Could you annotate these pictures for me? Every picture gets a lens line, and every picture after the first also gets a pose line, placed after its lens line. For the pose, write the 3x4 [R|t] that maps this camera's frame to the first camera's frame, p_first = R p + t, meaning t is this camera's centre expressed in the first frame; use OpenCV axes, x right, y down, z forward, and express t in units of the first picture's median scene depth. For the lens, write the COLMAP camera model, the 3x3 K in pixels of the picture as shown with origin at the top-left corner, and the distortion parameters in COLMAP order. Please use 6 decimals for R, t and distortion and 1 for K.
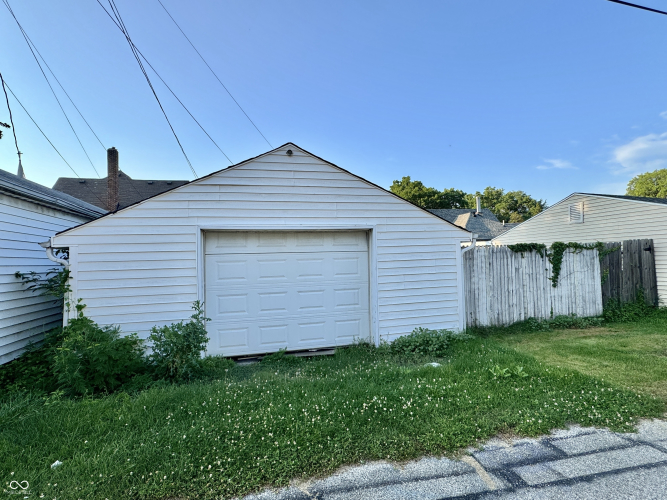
lens RADIAL K [[336.4, 0, 333.5], [0, 336.4, 250.0], [0, 0, 1]] dist [-0.001660, -0.000646]
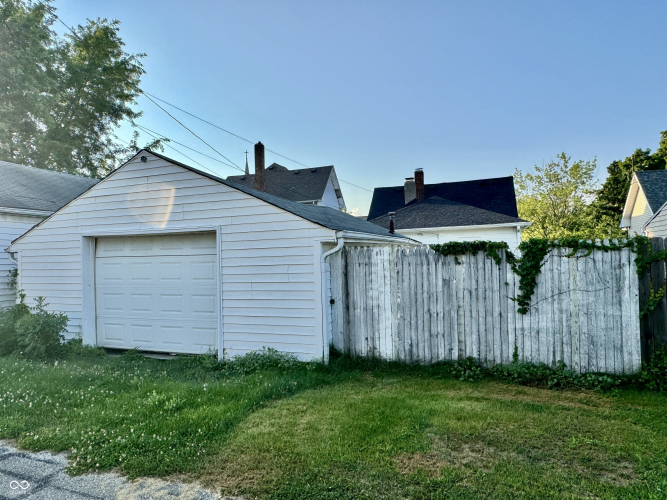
lens RADIAL K [[425.3, 0, 333.5], [0, 425.3, 250.0], [0, 0, 1]] dist [-0.001514, 0.001263]
pose [[0.826570, 0.002176, -0.562830, 0.838397], [0.013544, 0.999626, 0.023756, -0.027081], [0.562671, -0.027260, 0.826231, 0.191583]]
